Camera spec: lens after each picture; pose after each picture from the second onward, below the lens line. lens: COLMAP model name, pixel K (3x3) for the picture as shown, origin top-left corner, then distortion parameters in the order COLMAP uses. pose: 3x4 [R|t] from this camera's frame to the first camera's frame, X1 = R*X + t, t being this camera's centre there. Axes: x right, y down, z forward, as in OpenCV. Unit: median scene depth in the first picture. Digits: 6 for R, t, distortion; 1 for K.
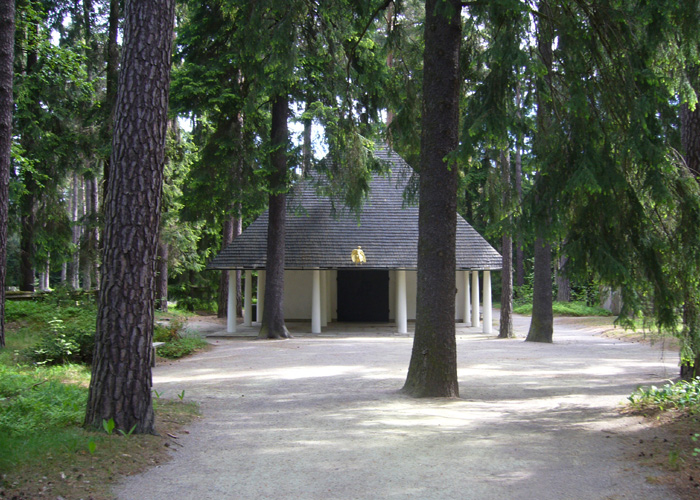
lens RADIAL K [[779.9, 0, 350.0], [0, 779.9, 250.0], [0, 0, 1]] dist [-0.006906, -0.002036]
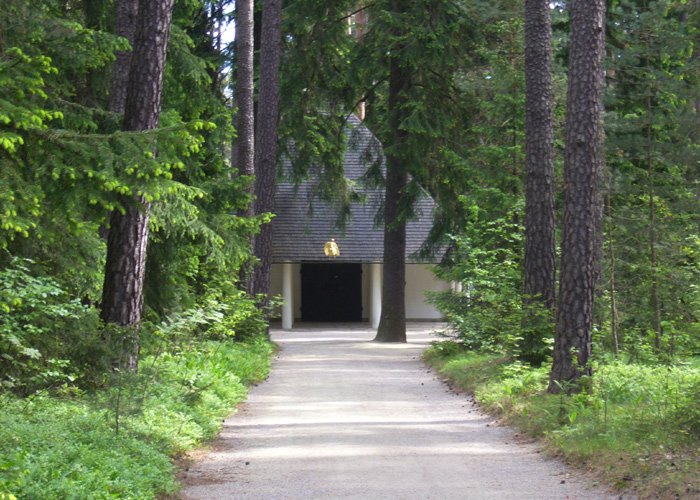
lens RADIAL K [[779.9, 0, 350.0], [0, 779.9, 250.0], [0, 0, 1]] dist [-0.006906, -0.002036]
pose [[0.999358, 0.014103, 0.032948, -0.023820], [-0.014355, 0.999869, 0.007416, -0.021787], [-0.032839, -0.007885, 0.999430, -0.445294]]
